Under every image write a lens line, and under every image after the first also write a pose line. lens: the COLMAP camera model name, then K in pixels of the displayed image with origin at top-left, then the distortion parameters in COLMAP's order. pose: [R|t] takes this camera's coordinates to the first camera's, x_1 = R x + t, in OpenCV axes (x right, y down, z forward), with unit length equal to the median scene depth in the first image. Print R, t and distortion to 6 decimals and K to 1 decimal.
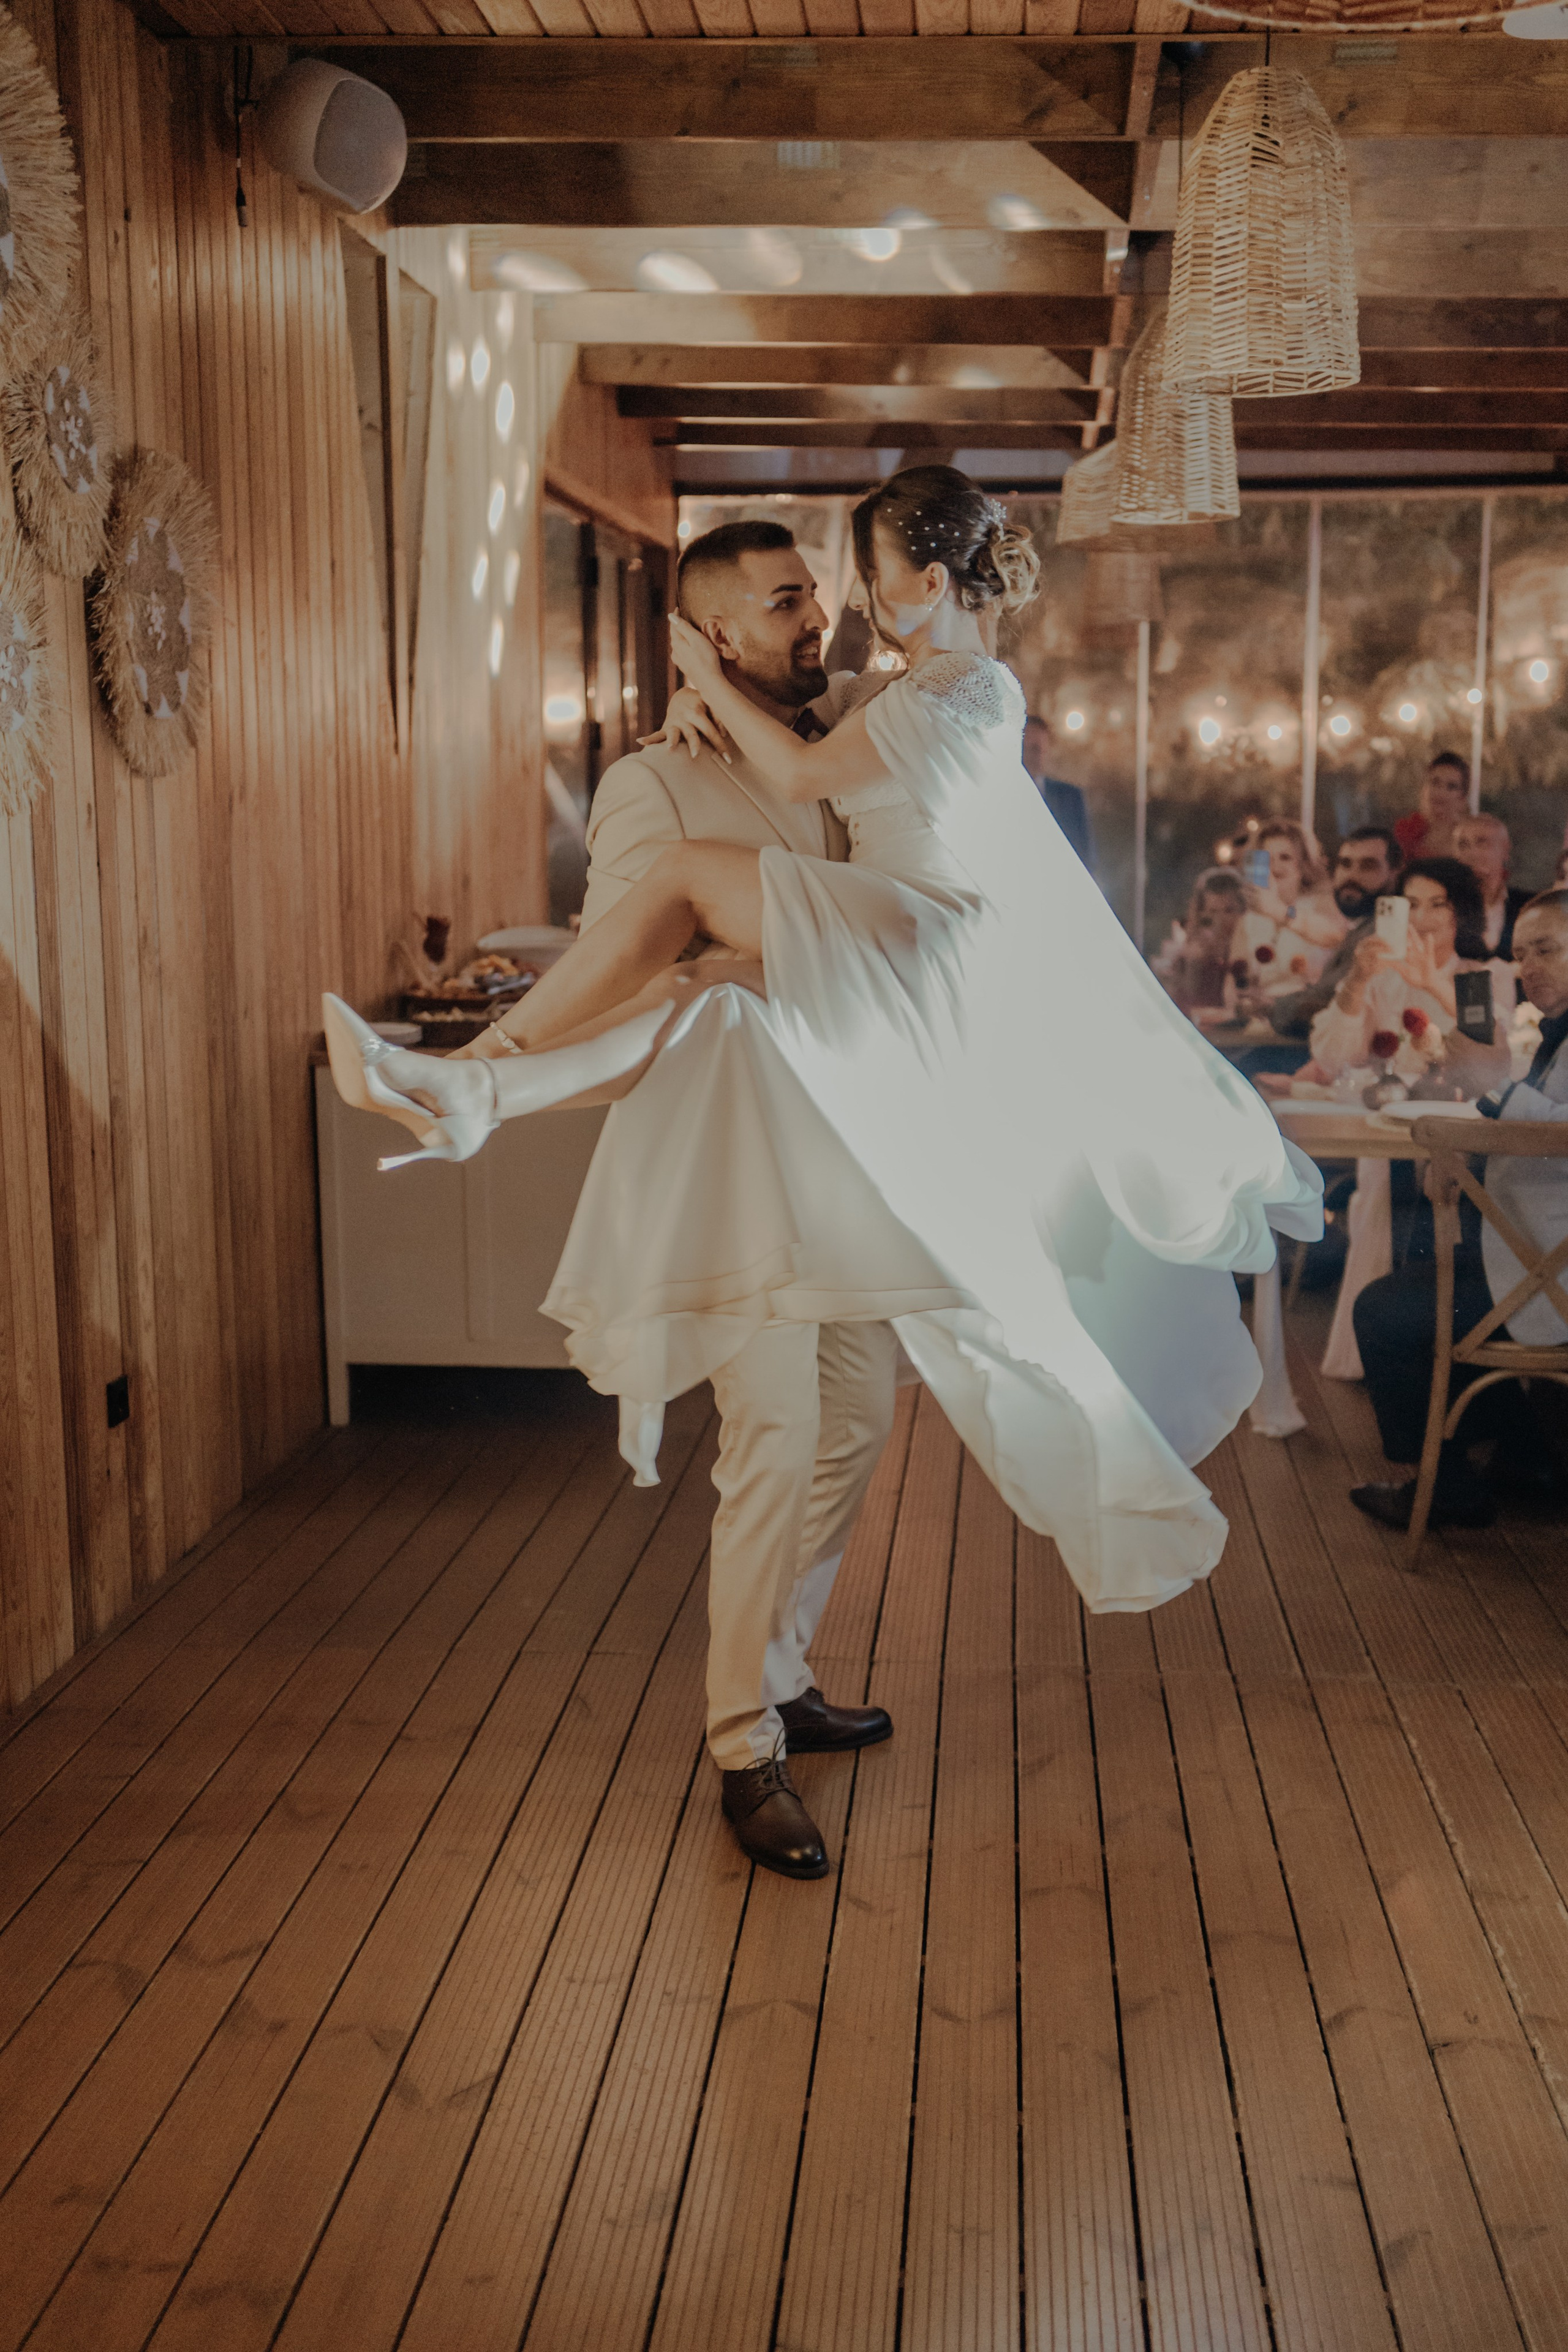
lens RADIAL K [[2409.4, 0, 786.4], [0, 2409.4, 1220.8], [0, 0, 1]] dist [0.013739, 0.006870]
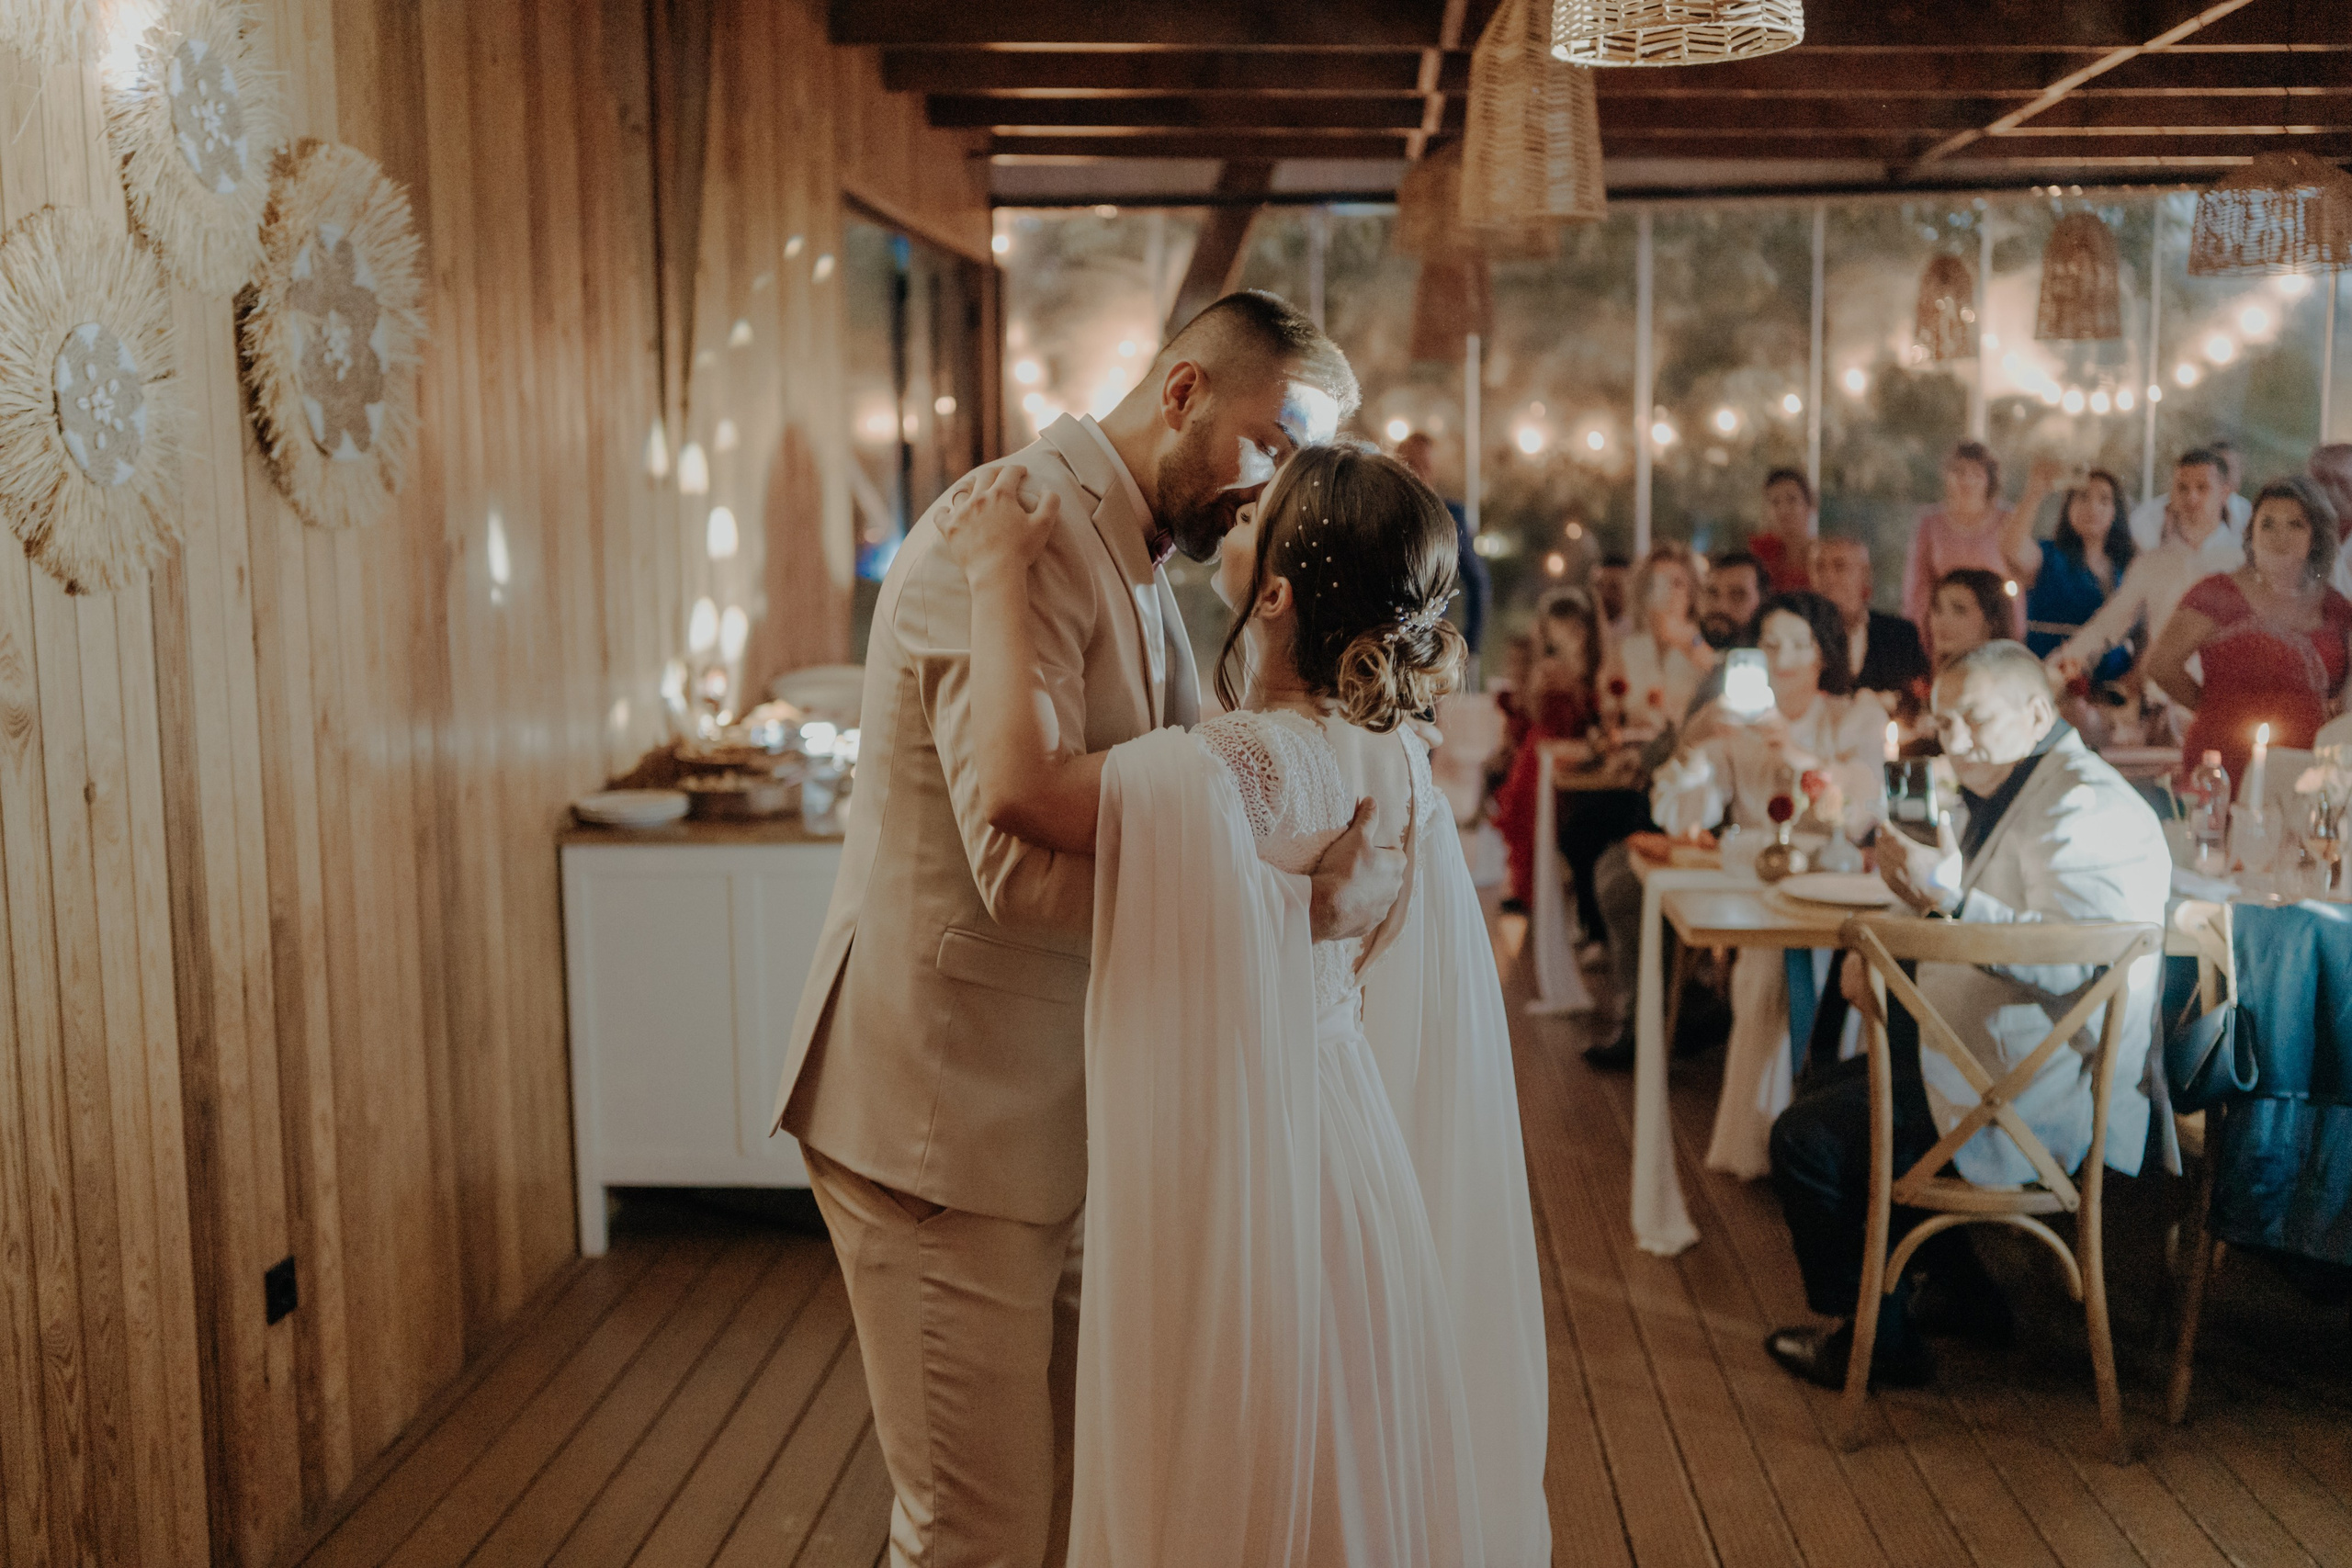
lens RADIAL K [[2372.8, 0, 1176.0], [0, 2372.8, 784.0], [0, 0, 1]] dist [0.012665, 0.036240]
pose [[0.999620, -0.011387, 0.025118, 0.006386], [0.012777, 0.998355, -0.055898, -0.042371], [-0.024440, 0.056198, 0.998120, 0.160740]]
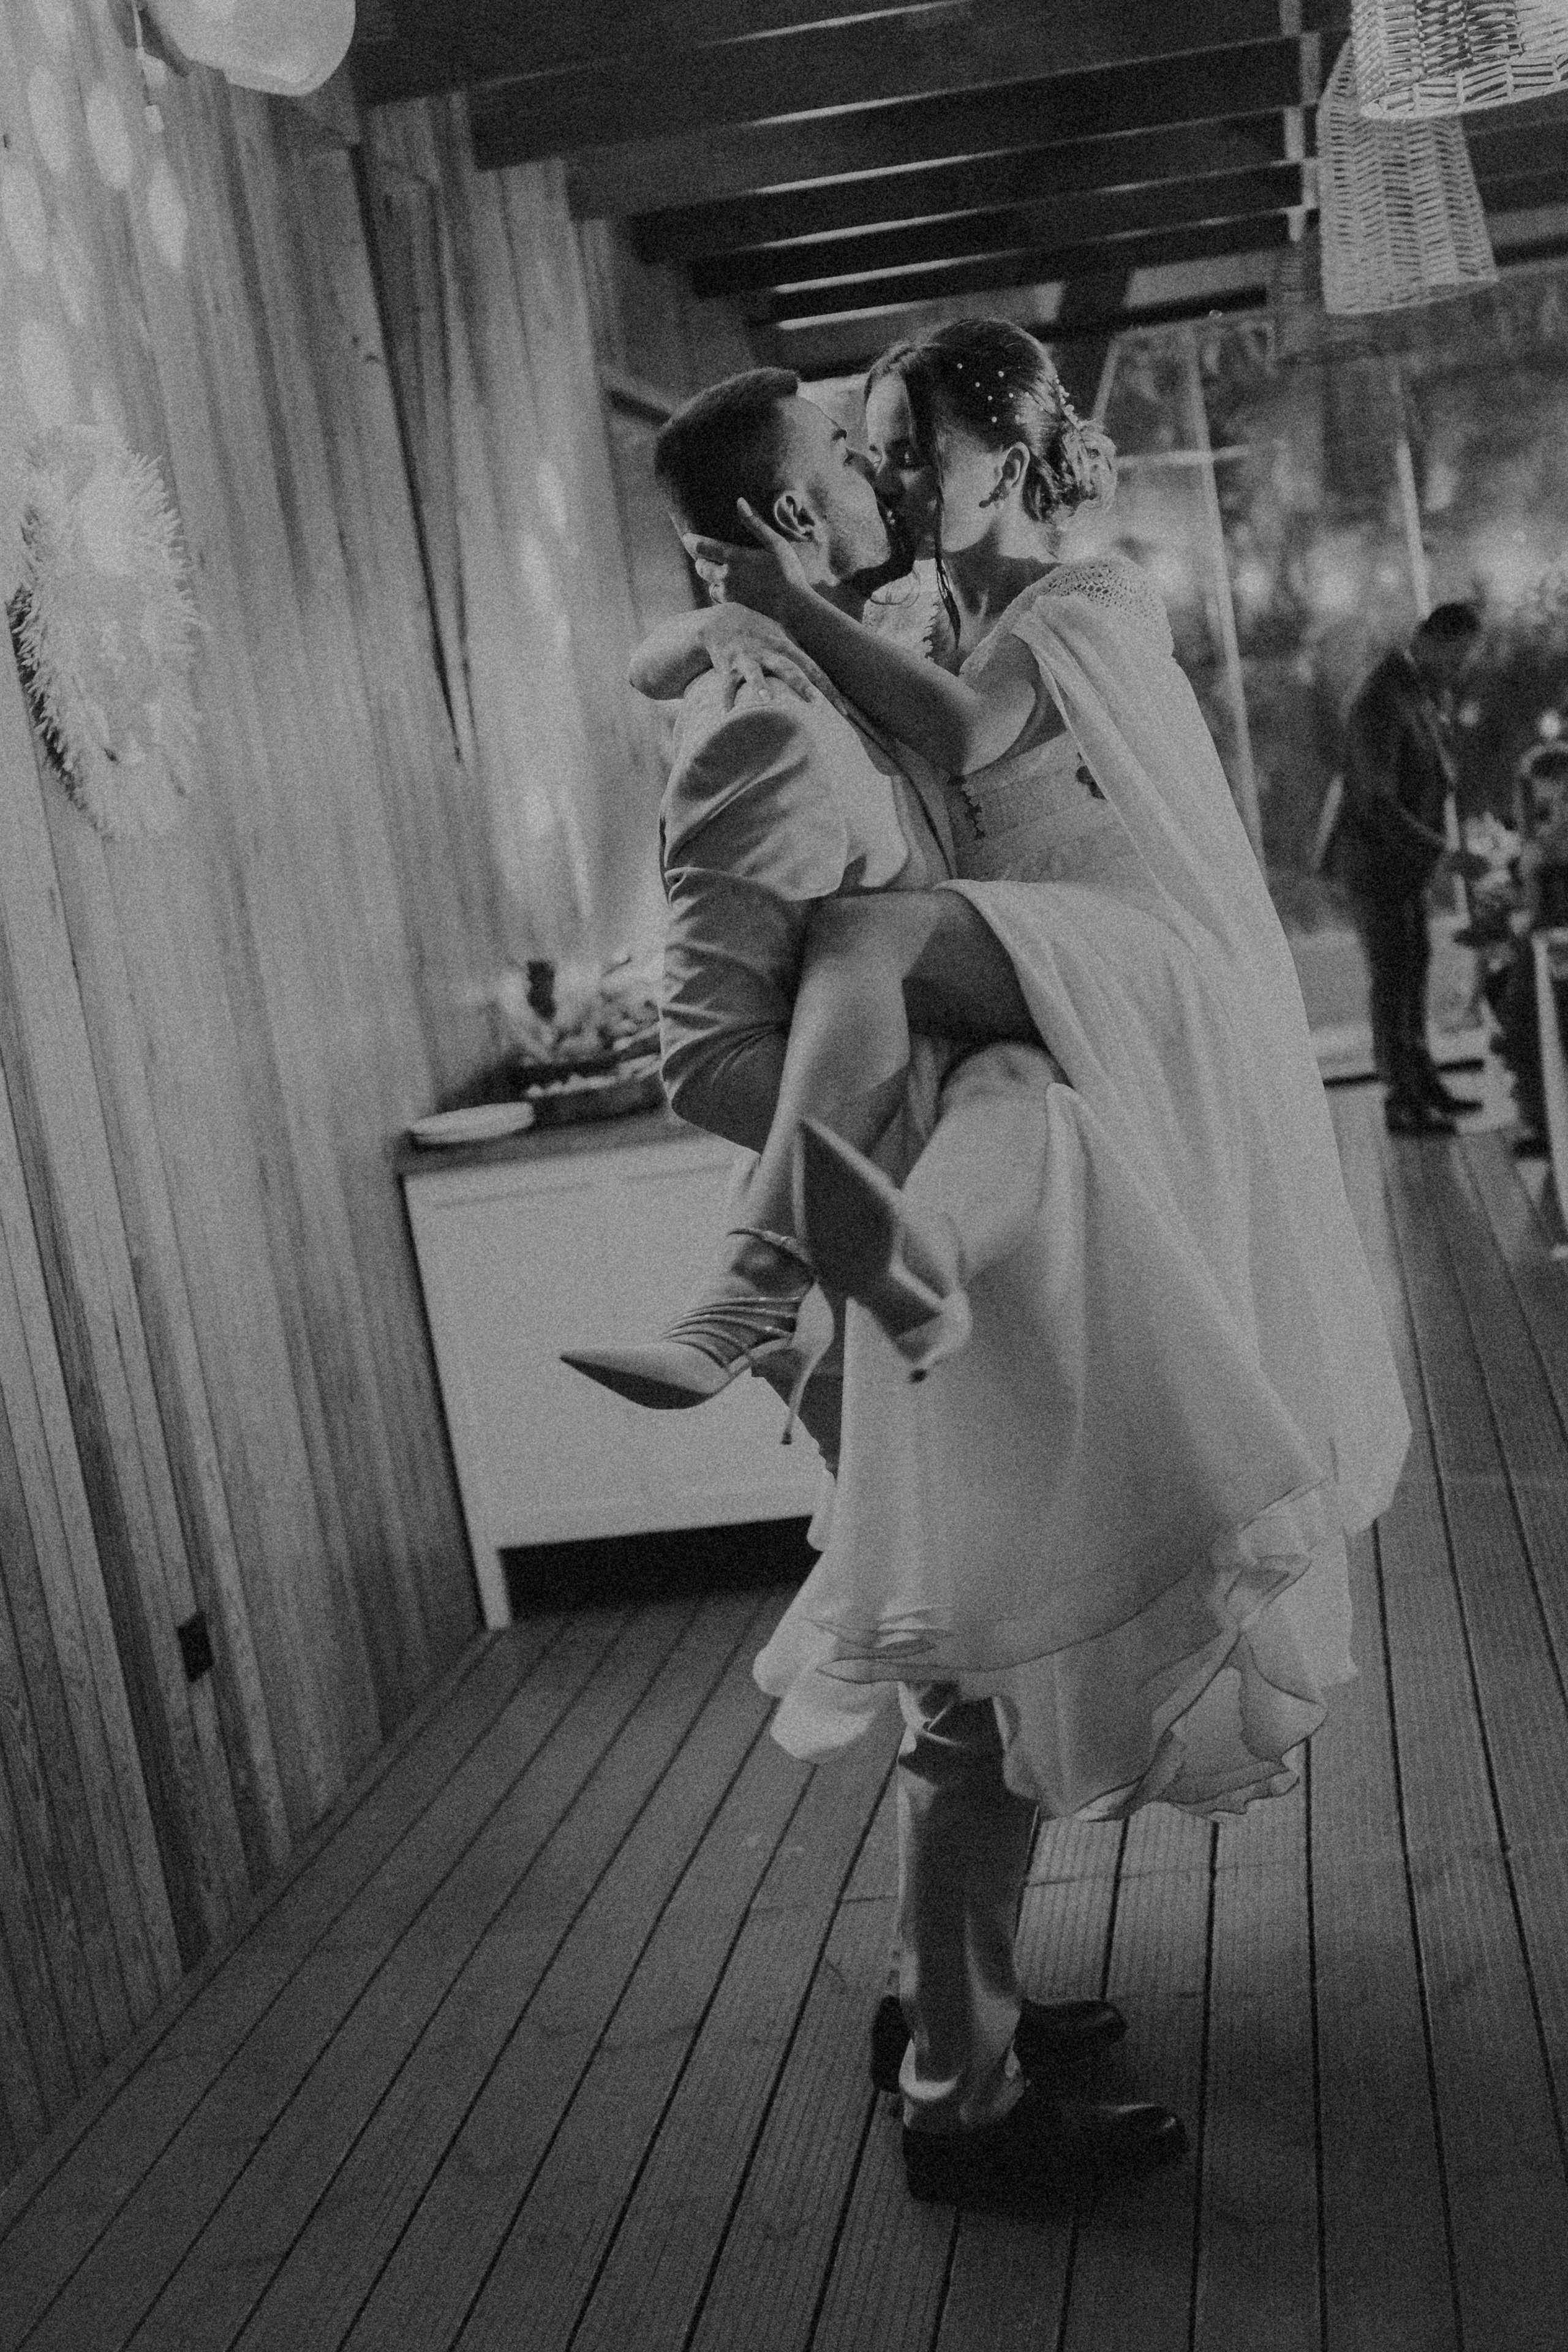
lens RADIAL K [[3008.0, 0, 771.4], [0, 3008.0, 1303.1], [0, 0, 1]] dist [-0.061387, 0.063157]
pose [[0.985919, -0.135870, -0.097487, 0.012596], [0.136446, 0.990647, -0.000767, -0.007569], [0.096679, -0.012545, 0.995236, 0.054206]]
